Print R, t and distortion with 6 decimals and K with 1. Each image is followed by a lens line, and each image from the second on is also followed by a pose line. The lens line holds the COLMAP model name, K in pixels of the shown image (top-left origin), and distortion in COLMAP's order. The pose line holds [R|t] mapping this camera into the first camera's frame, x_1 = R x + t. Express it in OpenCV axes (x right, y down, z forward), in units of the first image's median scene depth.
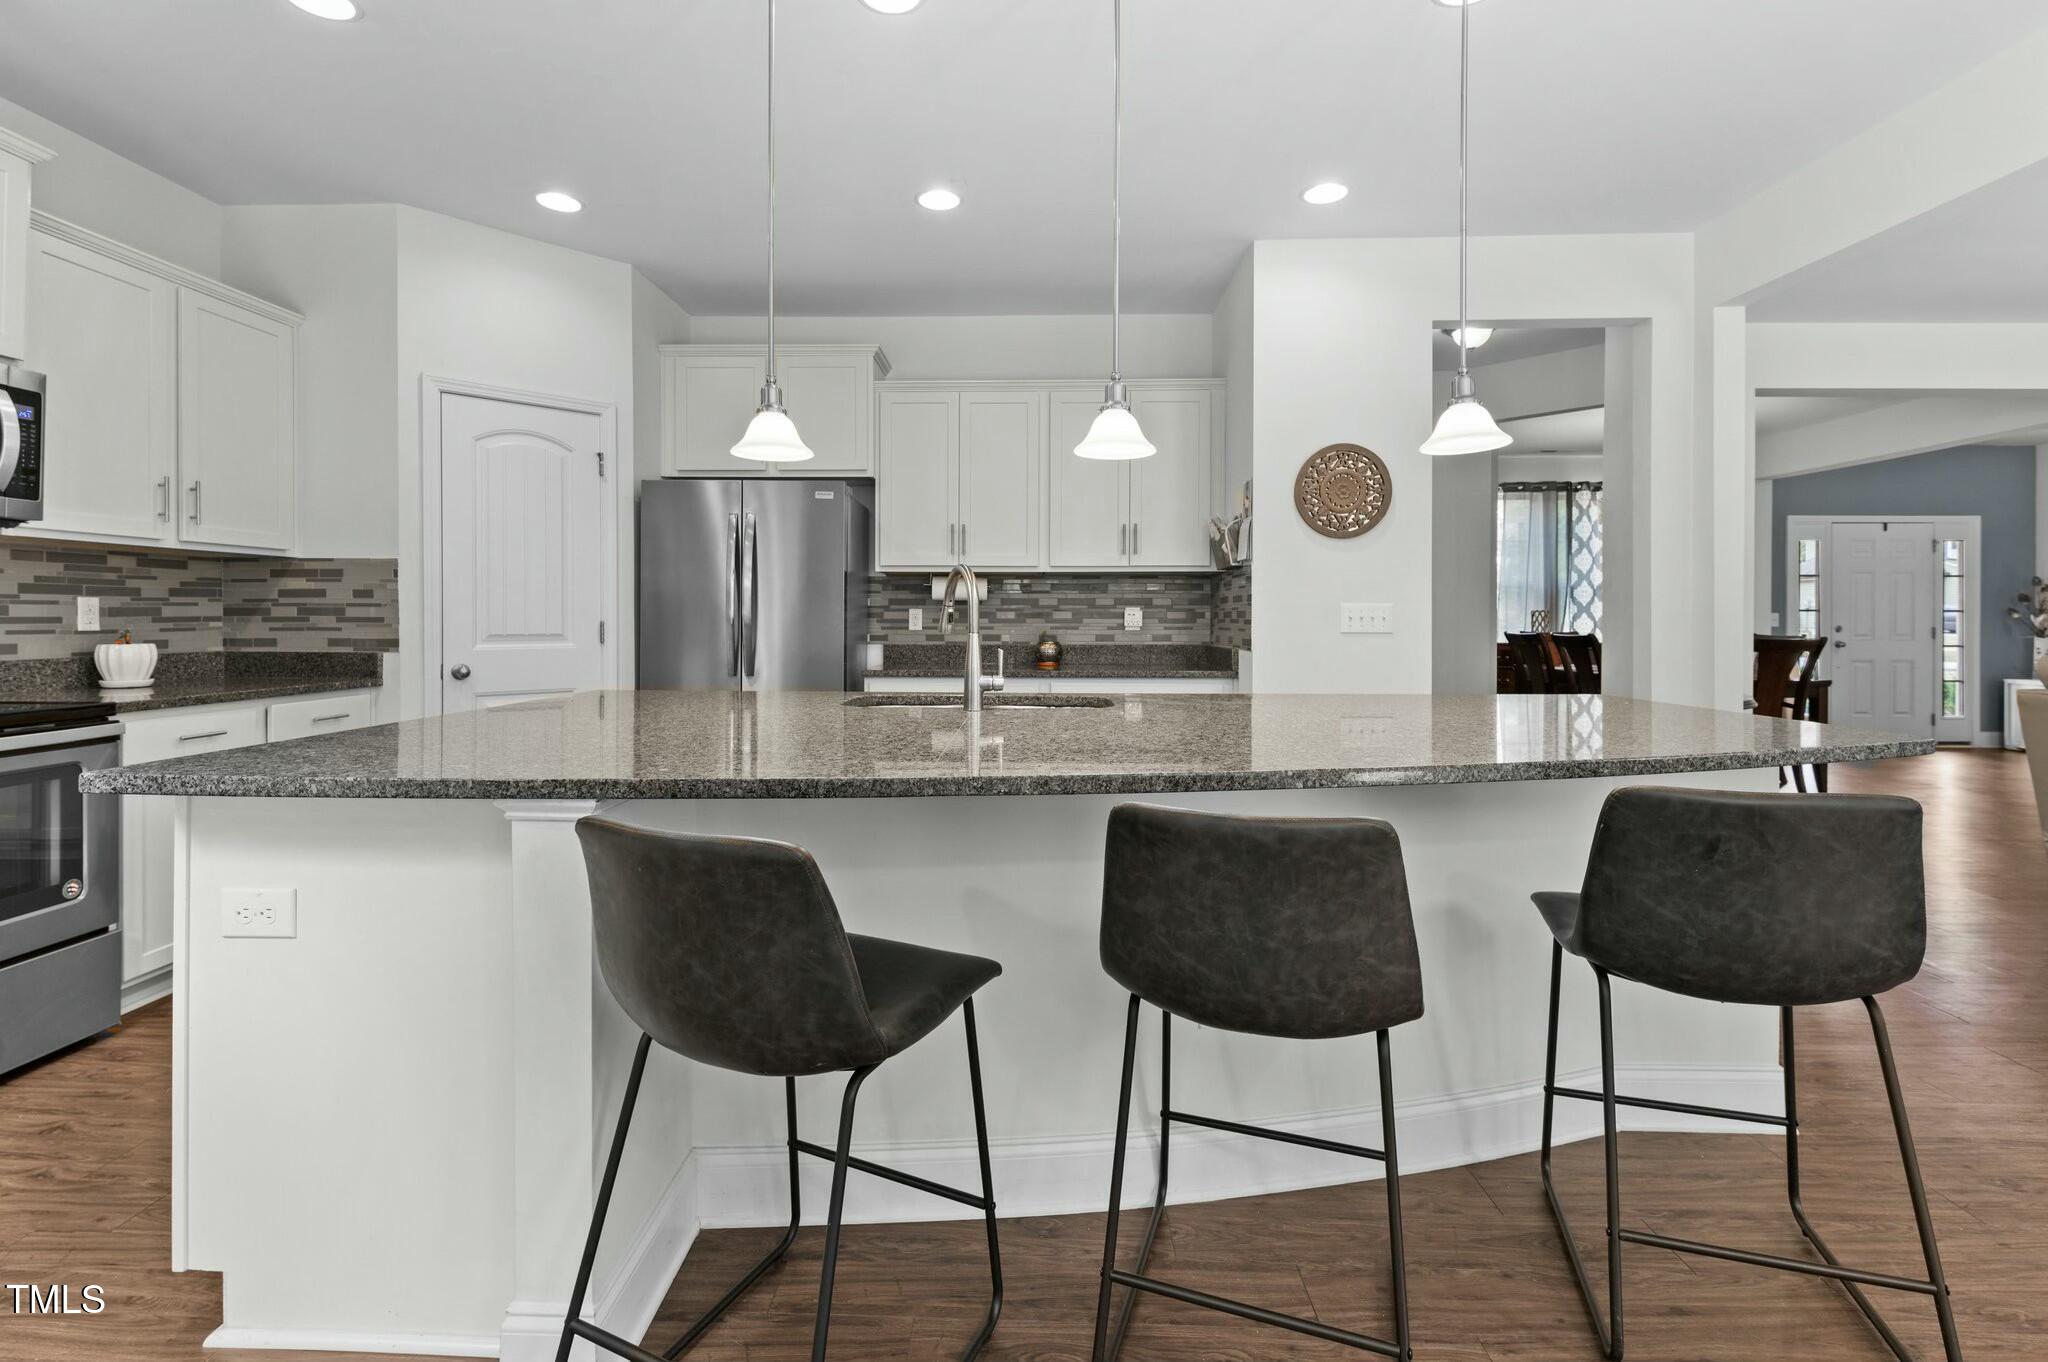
lens RADIAL K [[919.8, 0, 1011.2], [0, 919.8, 620.6], [0, 0, 1]] dist [-0.003167, -0.000776]
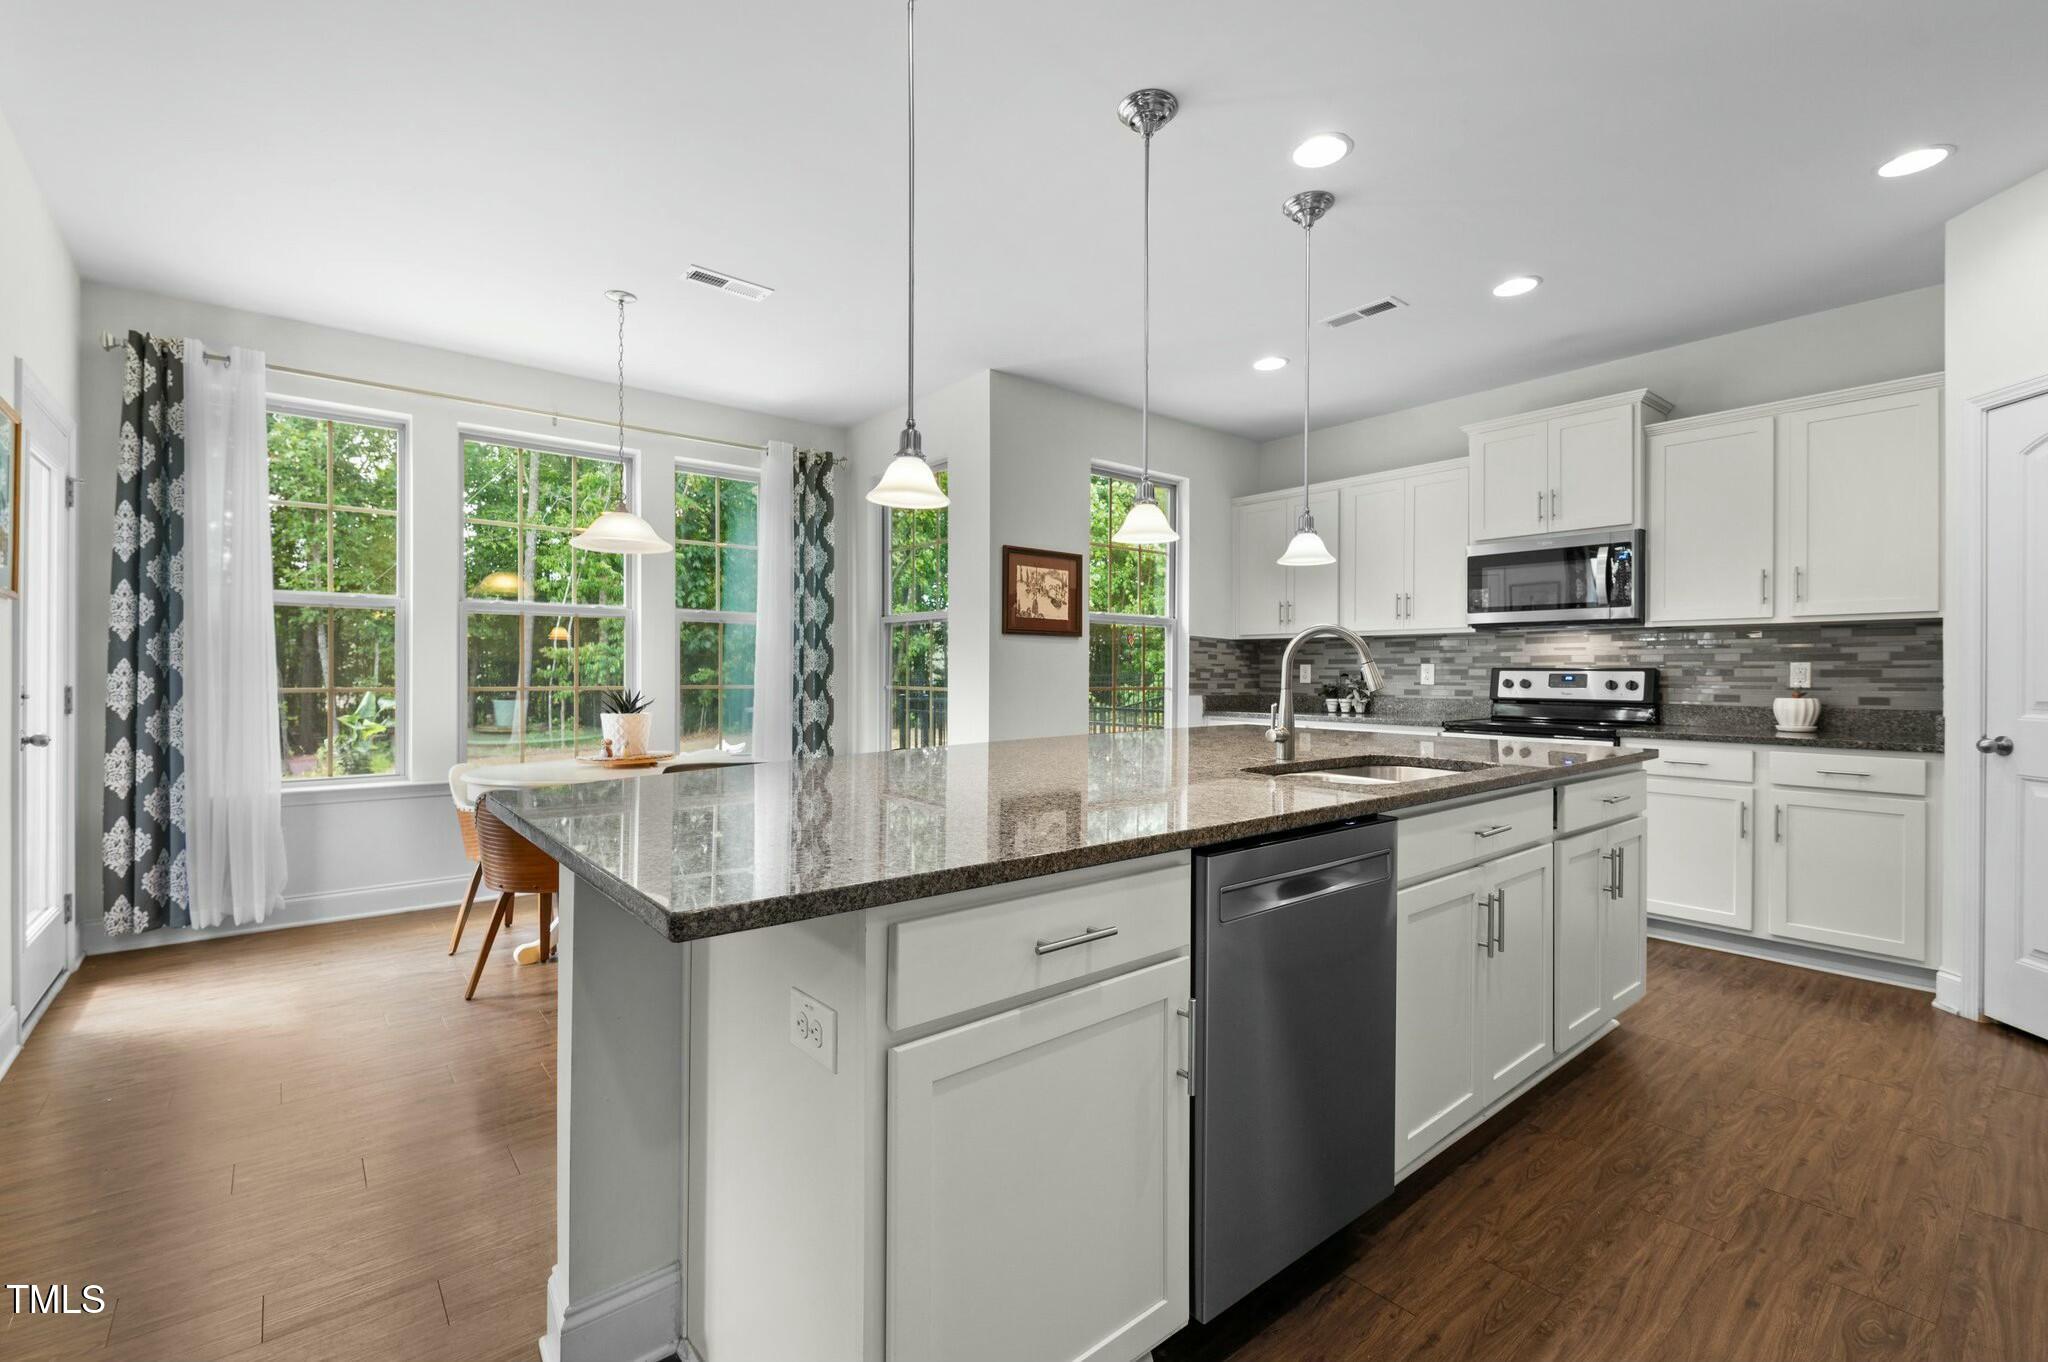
lens RADIAL K [[882.9, 0, 1010.0], [0, 882.9, 671.6], [0, 0, 1]] dist [0.016169, -0.011236]
pose [[-0.752051, -0.005423, -0.659082, 0.563136], [-0.008805, 0.999960, 0.001820, -0.003543], [0.659046, 0.007172, -0.752069, 0.979684]]
